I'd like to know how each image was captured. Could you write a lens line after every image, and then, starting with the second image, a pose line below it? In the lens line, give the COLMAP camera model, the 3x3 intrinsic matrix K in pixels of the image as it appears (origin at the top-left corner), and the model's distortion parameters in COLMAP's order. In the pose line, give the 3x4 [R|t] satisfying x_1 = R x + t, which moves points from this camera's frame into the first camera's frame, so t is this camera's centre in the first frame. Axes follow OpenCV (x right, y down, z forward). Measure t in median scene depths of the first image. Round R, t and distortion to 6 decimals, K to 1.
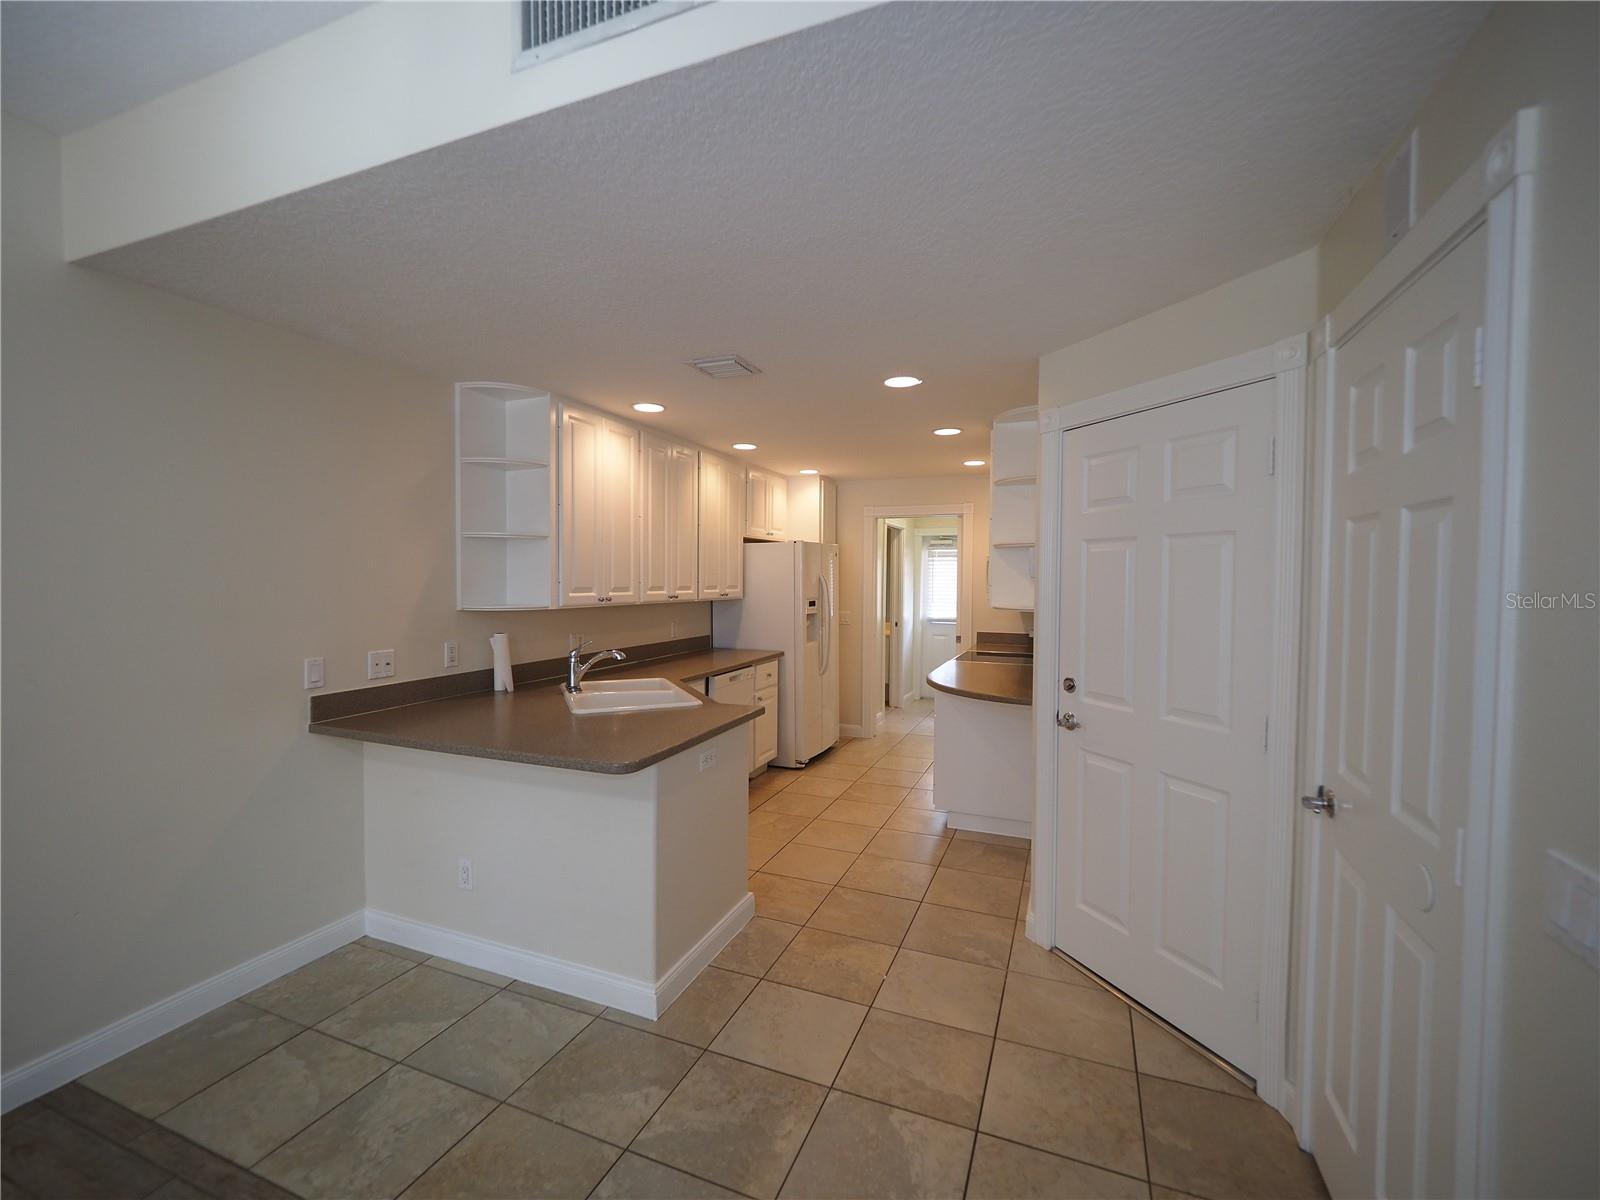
lens RADIAL K [[692.1, 0, 795.6], [0, 692.1, 594.9], [0, 0, 1]] dist [-0.008982, 0.001728]
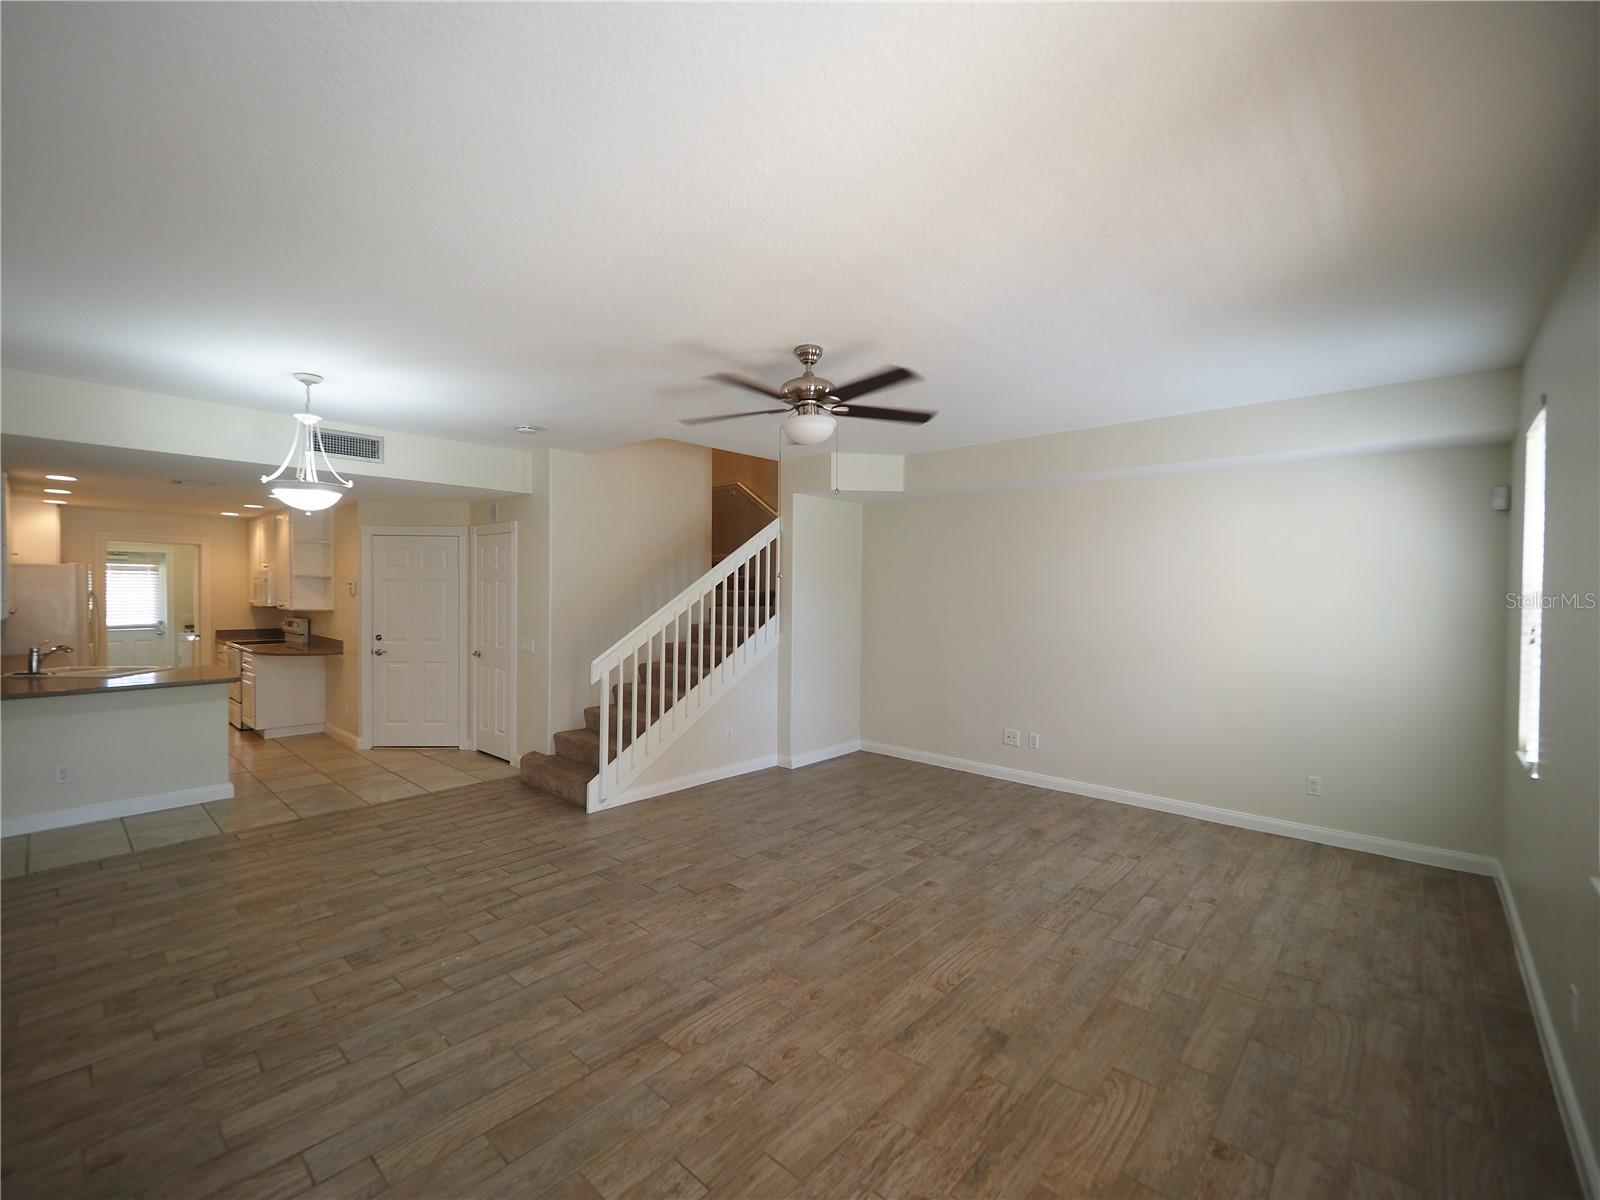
lens RADIAL K [[692.1, 0, 785.0], [0, 692.1, 598.8], [0, 0, 1]] dist [-0.008982, 0.001728]
pose [[0.348979, -0.022259, 0.936866, -0.722923], [0.019024, 0.999680, 0.016665, -0.011727], [-0.936937, 0.012008, 0.349291, -0.630887]]
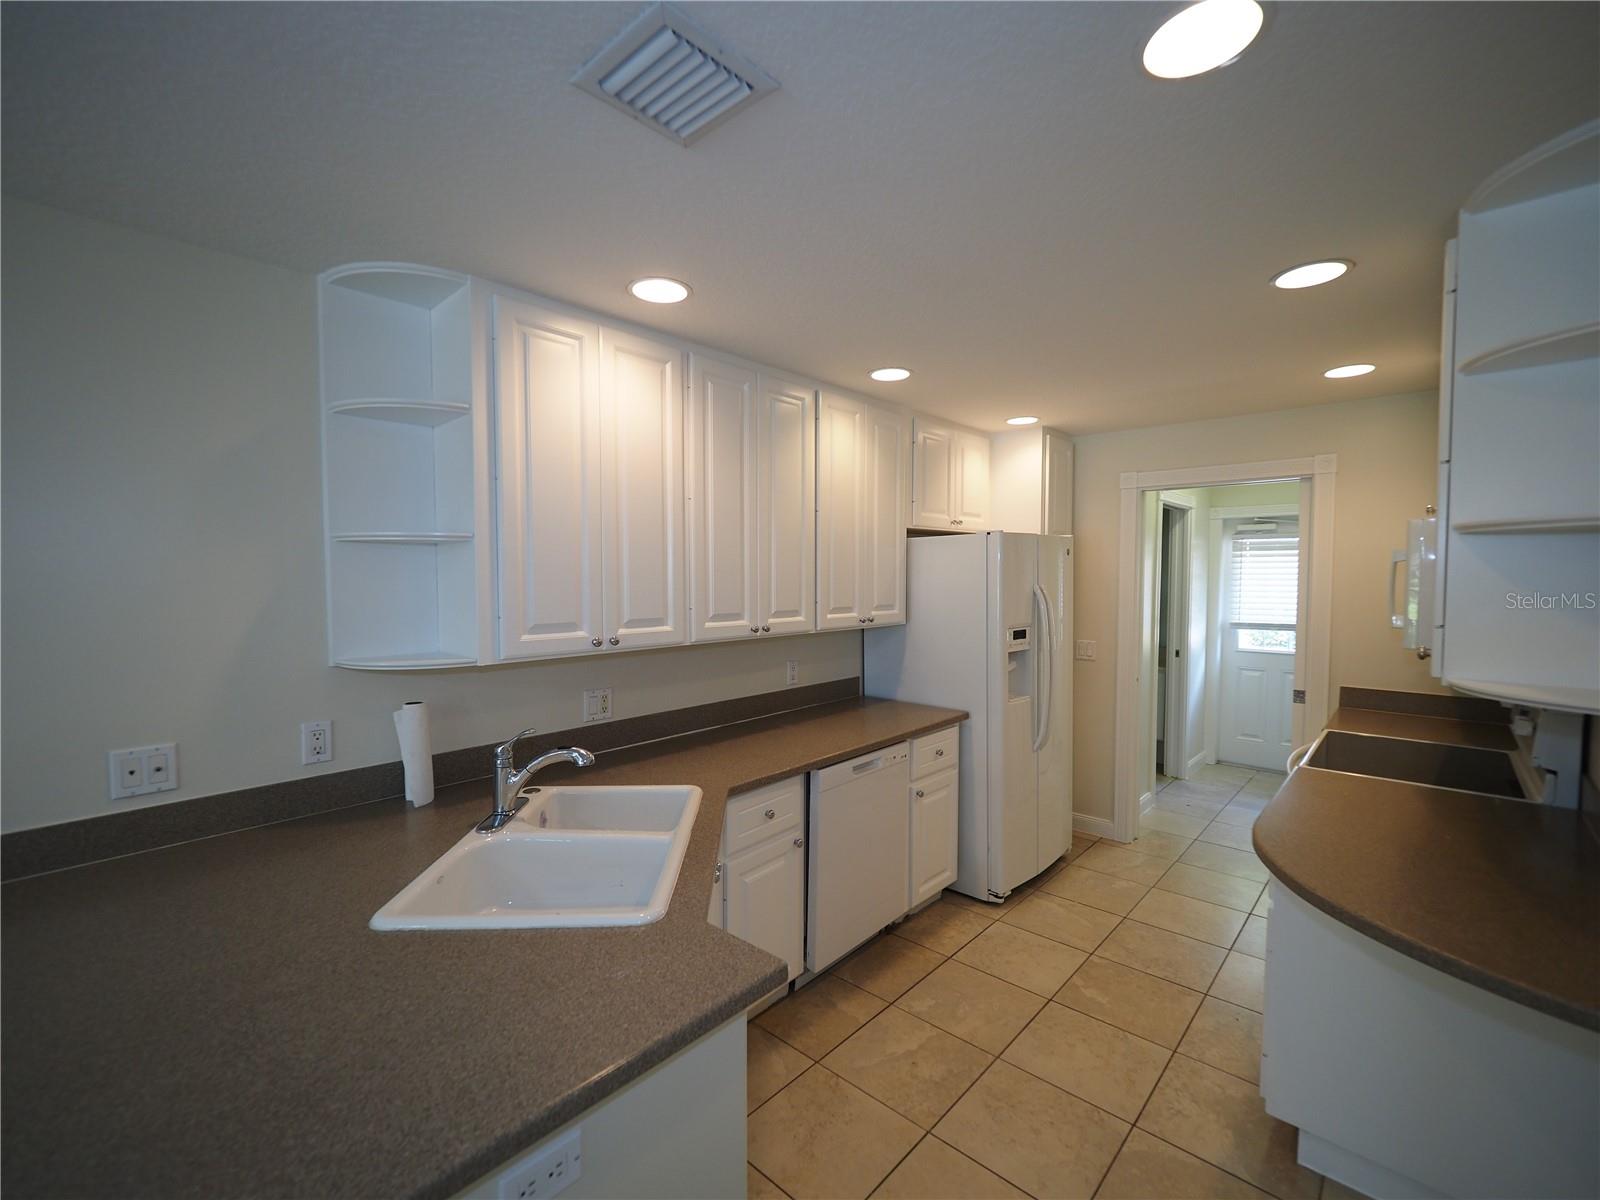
lens RADIAL K [[692.1, 0, 785.2], [0, 692.1, 603.3], [0, 0, 1]] dist [-0.008982, 0.001728]
pose [[0.931317, 0.006878, -0.364145, 0.054393], [-0.000105, 0.999827, 0.018615, -0.026554], [0.364210, -0.017299, 0.931156, 0.372513]]
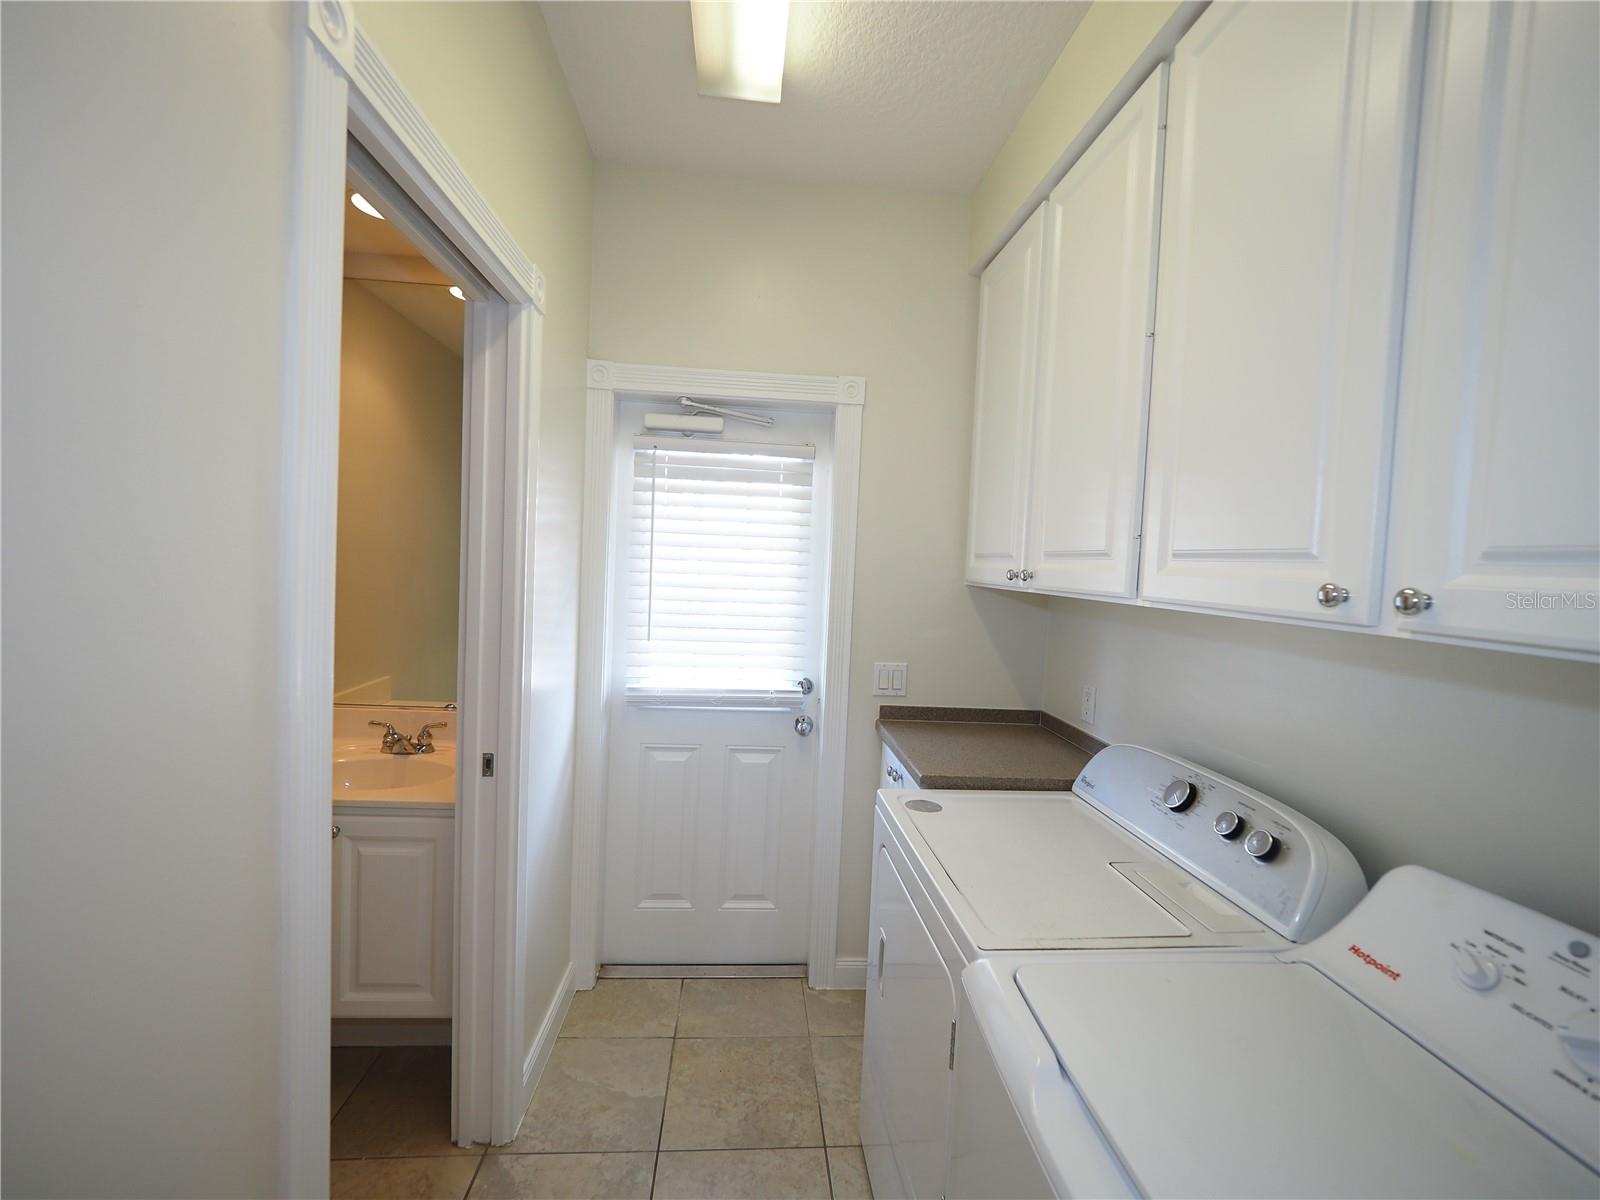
lens RADIAL K [[692.1, 0, 811.1], [0, 692.1, 585.6], [0, 0, 1]] dist [-0.008982, 0.001728]
pose [[0.889722, 0.011072, 0.456369, 0.208086], [-0.026270, 0.999291, 0.026971, -0.031566], [-0.455747, -0.035985, 0.889382, 1.166851]]
